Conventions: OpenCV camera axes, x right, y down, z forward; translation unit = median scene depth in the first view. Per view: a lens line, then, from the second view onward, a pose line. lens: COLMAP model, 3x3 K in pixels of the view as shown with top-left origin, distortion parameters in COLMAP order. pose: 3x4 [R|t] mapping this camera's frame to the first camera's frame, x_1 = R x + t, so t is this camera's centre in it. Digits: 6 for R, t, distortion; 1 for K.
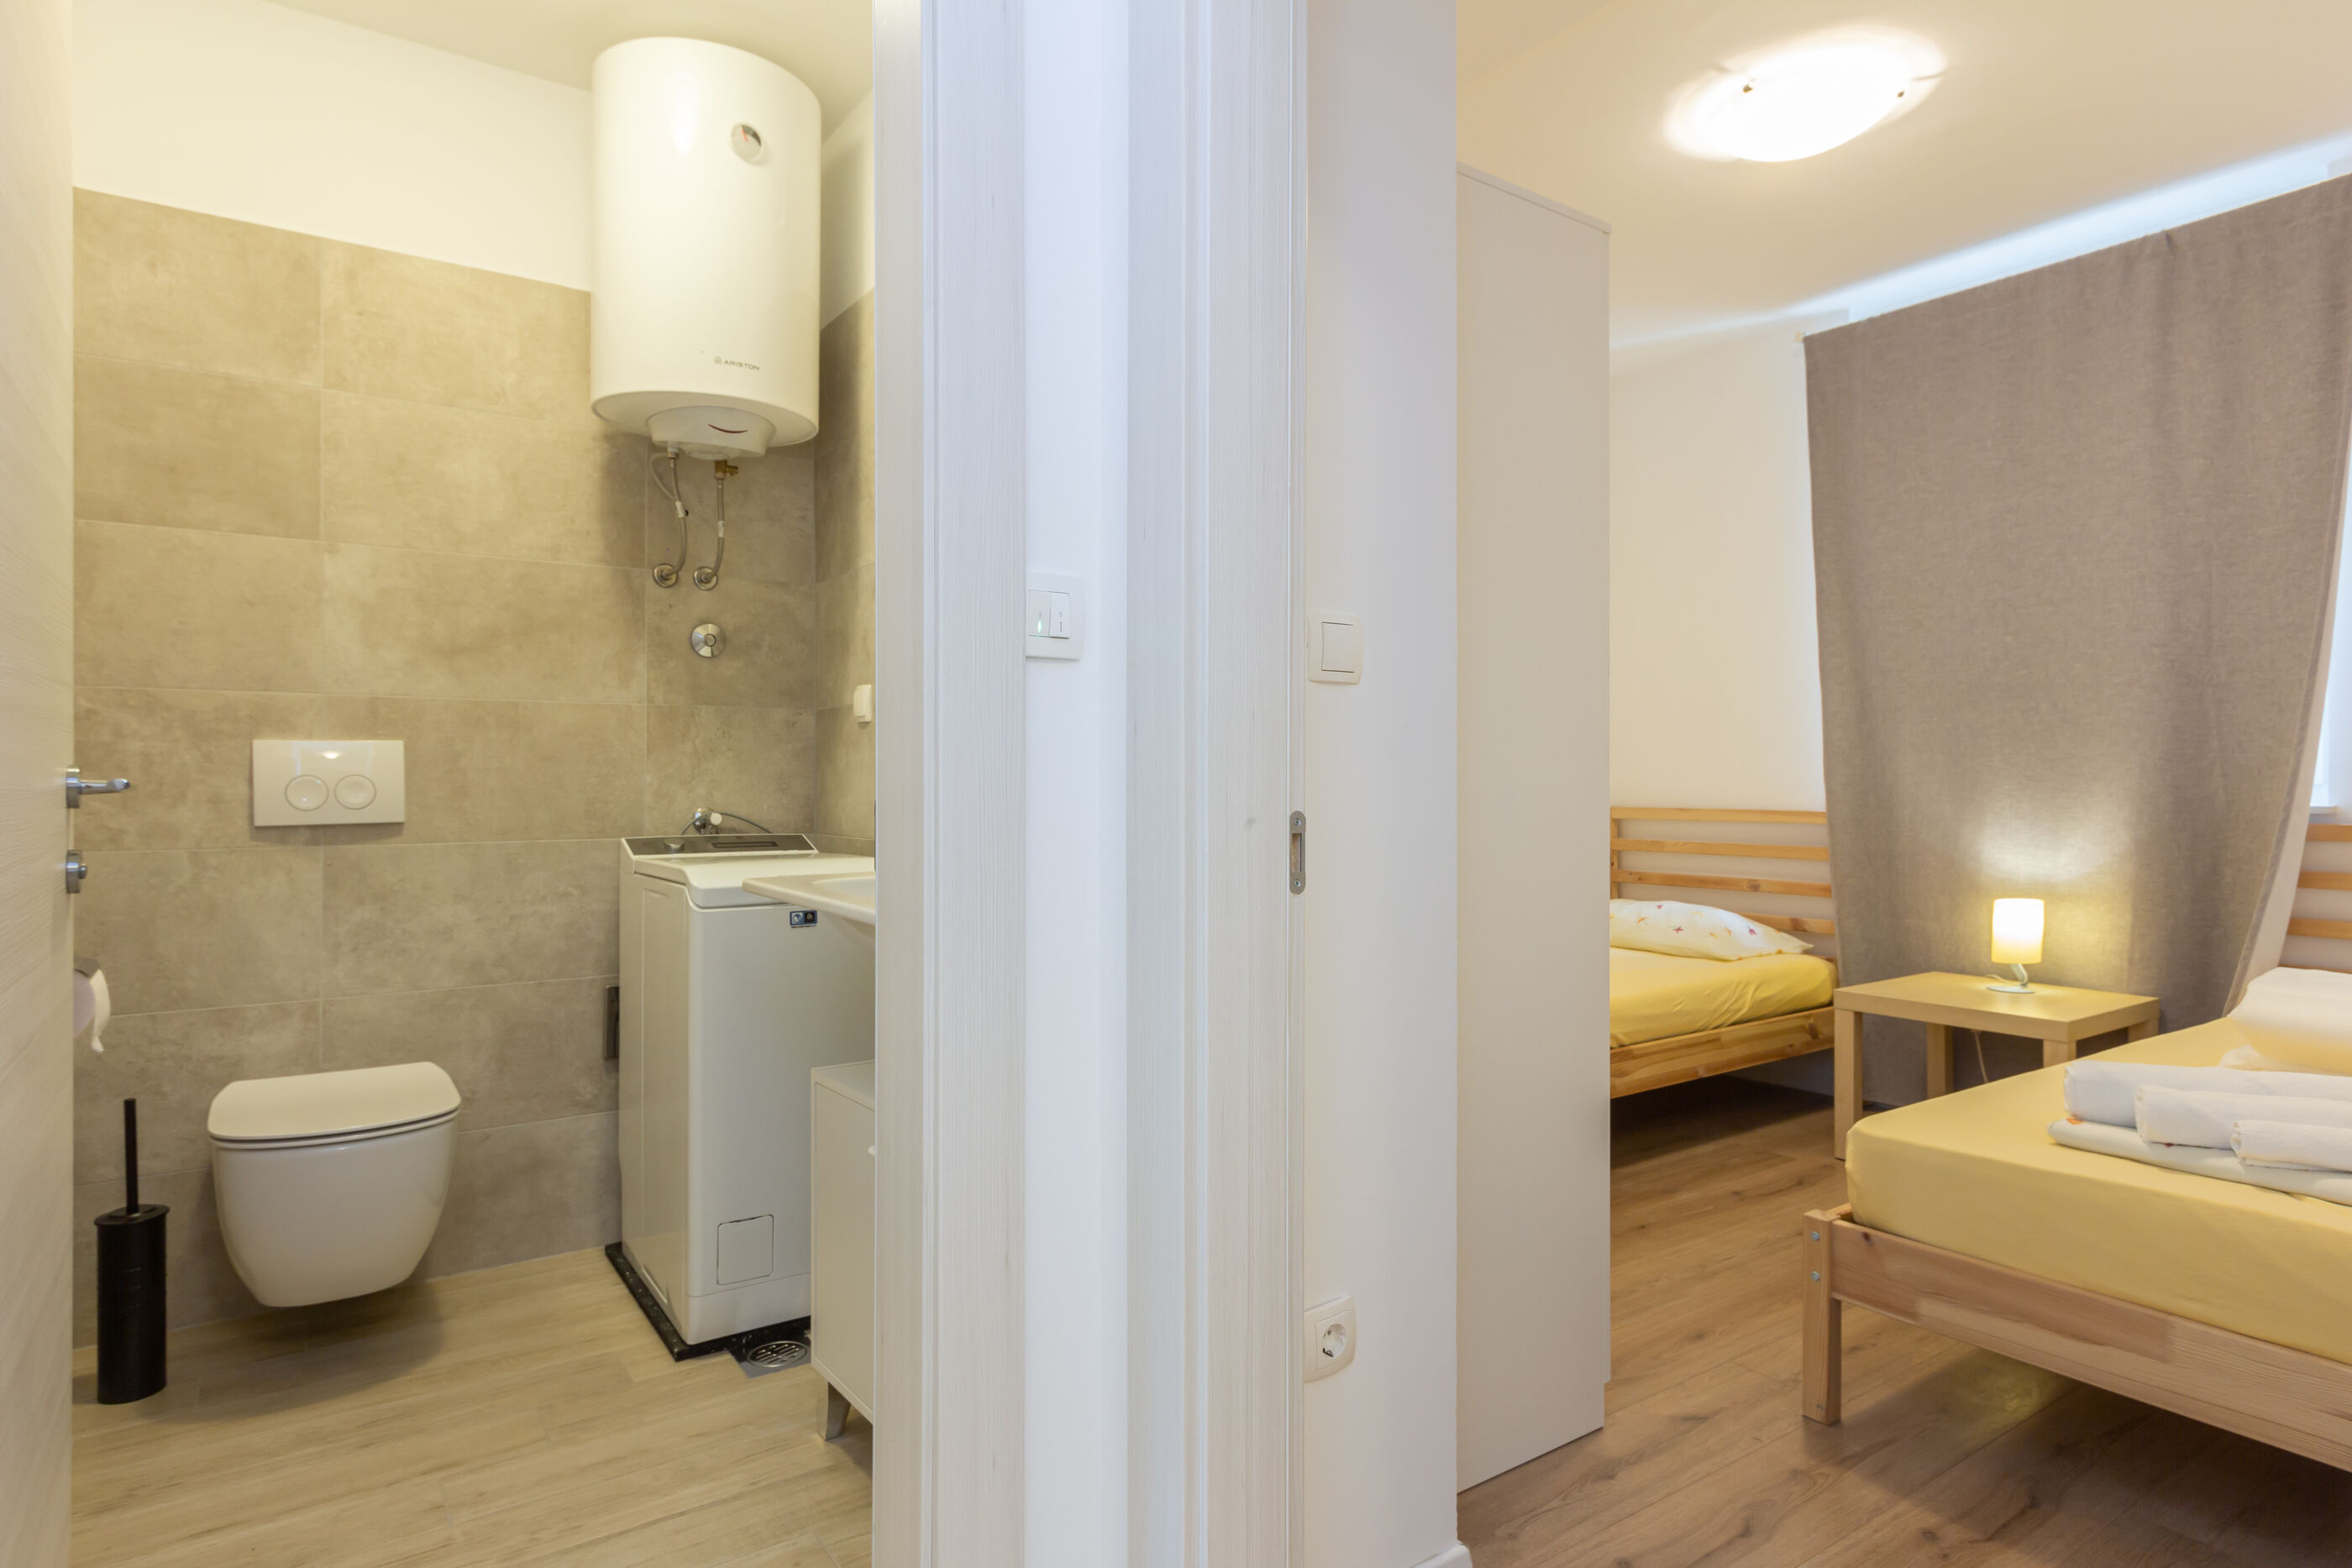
lens RADIAL K [[1294.2, 0, 1182.3], [0, 1294.2, 776.3], [0, 0, 1]] dist [0.004132, 0.000310]
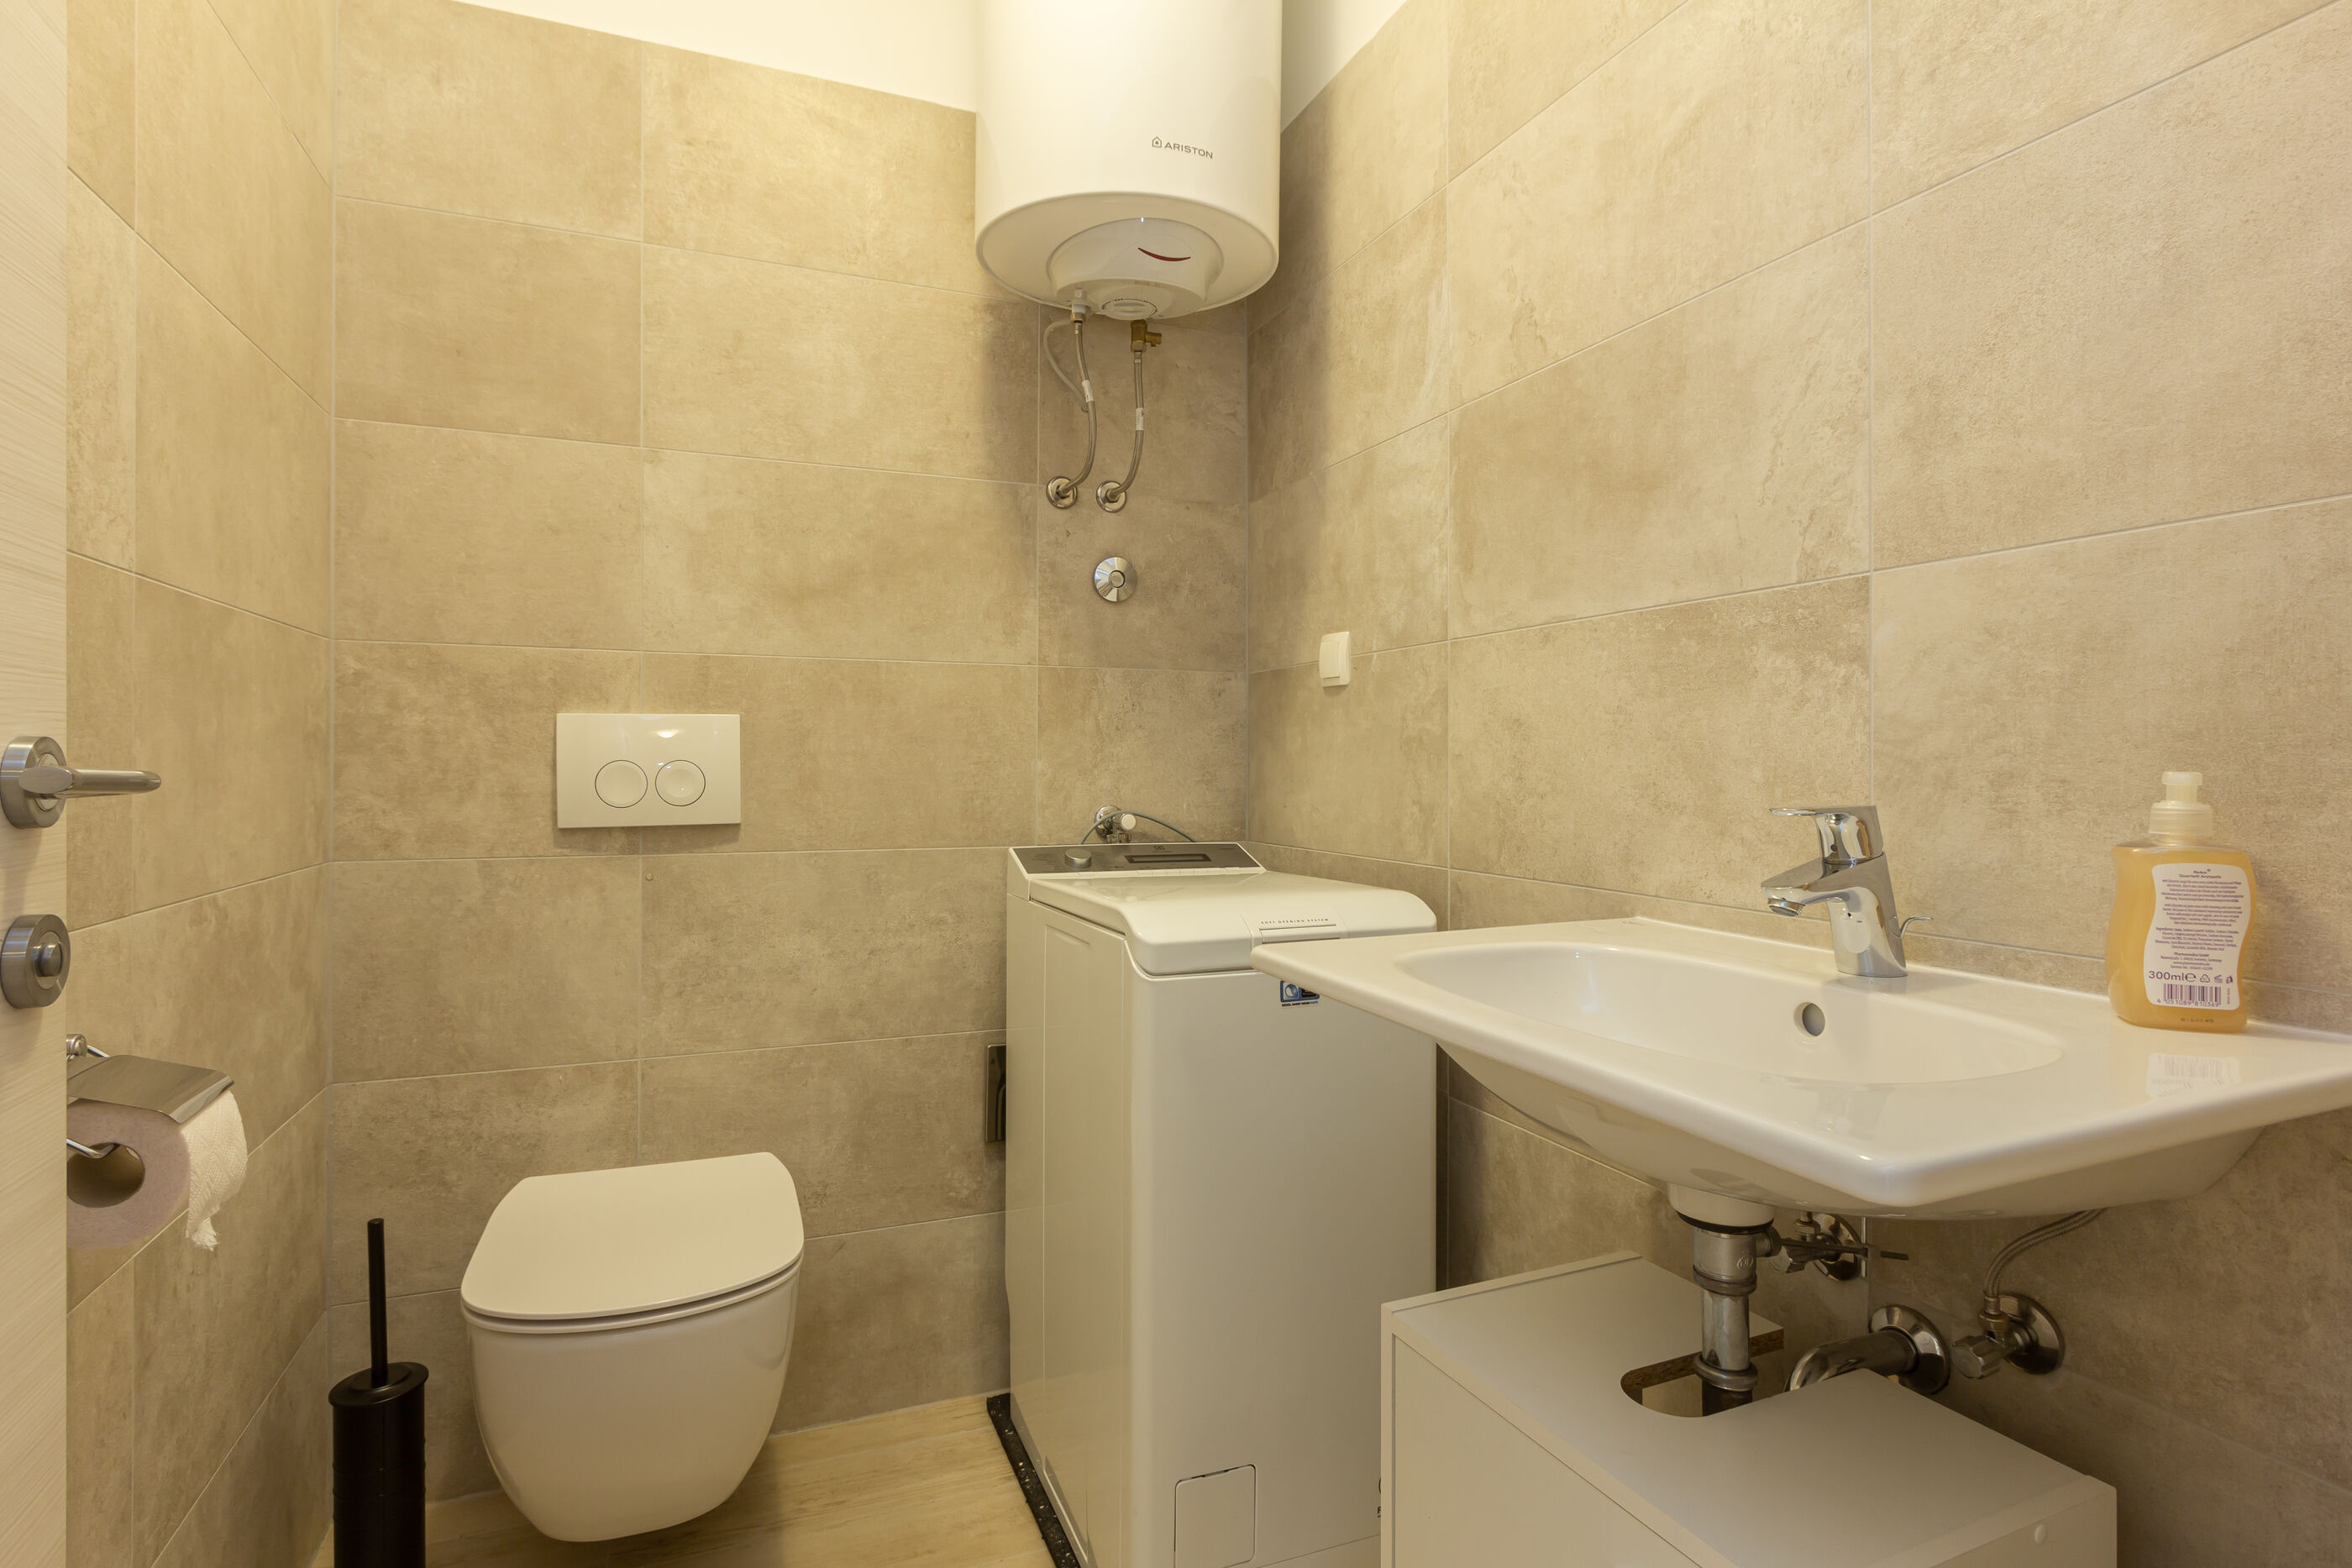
lens RADIAL K [[1160.2, 0, 1171.5], [0, 1160.2, 765.7], [0, 0, 1]] dist [-0.004399, 0.000011]
pose [[0.975013, 0.003981, -0.222112, -0.190766], [-0.003347, 0.999989, 0.003230, -0.000794], [0.222122, -0.002406, 0.975016, 0.367081]]
